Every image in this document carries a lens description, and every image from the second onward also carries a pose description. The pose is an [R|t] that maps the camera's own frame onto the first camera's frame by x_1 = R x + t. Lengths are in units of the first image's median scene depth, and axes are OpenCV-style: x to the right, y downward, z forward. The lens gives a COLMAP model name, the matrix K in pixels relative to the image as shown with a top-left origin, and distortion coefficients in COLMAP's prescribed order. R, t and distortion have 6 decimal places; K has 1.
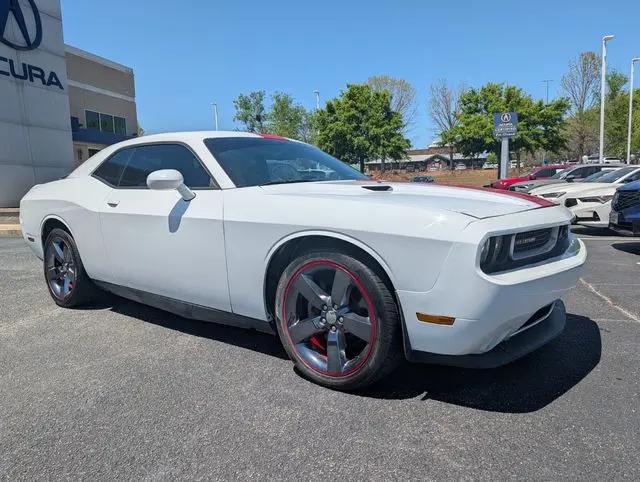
lens RADIAL K [[462.0, 0, 320.0], [0, 462.0, 241.0], [0, 0, 1]] dist [-0.000533, -0.001681]
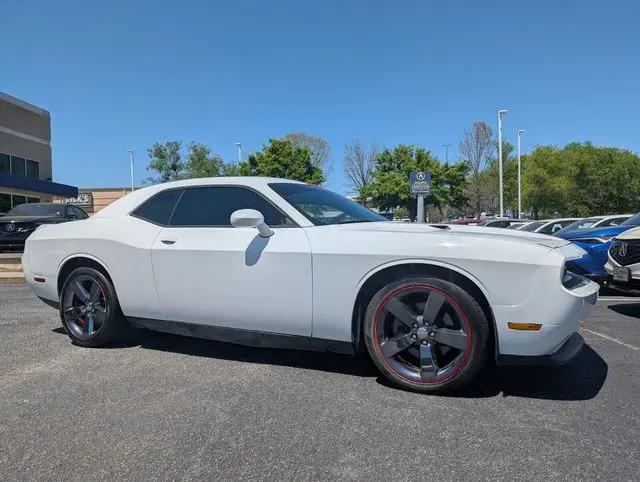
lens RADIAL K [[463.8, 0, 324.2], [0, 463.8, 243.1], [0, 0, 1]] dist [0.003462, 0.000375]
pose [[0.980190, 0.008988, 0.197856, -0.026703], [0.012366, 0.994243, -0.106430, 0.003405], [-0.197673, 0.106768, 0.974436, -0.007995]]
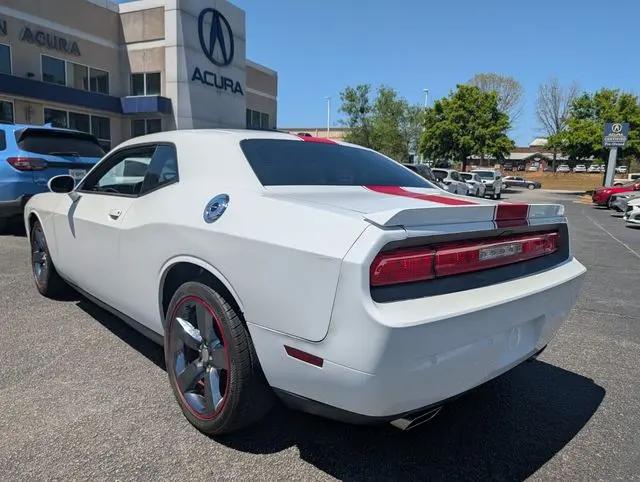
lens RADIAL K [[463.8, 0, 324.2], [0, 463.8, 243.1], [0, 0, 1]] dist [0.003462, 0.000375]
pose [[0.982866, 0.087584, -0.162182, -0.038978], [-0.082887, 0.995926, 0.035518, 0.007239], [0.164632, -0.021466, 0.986121, -0.106572]]
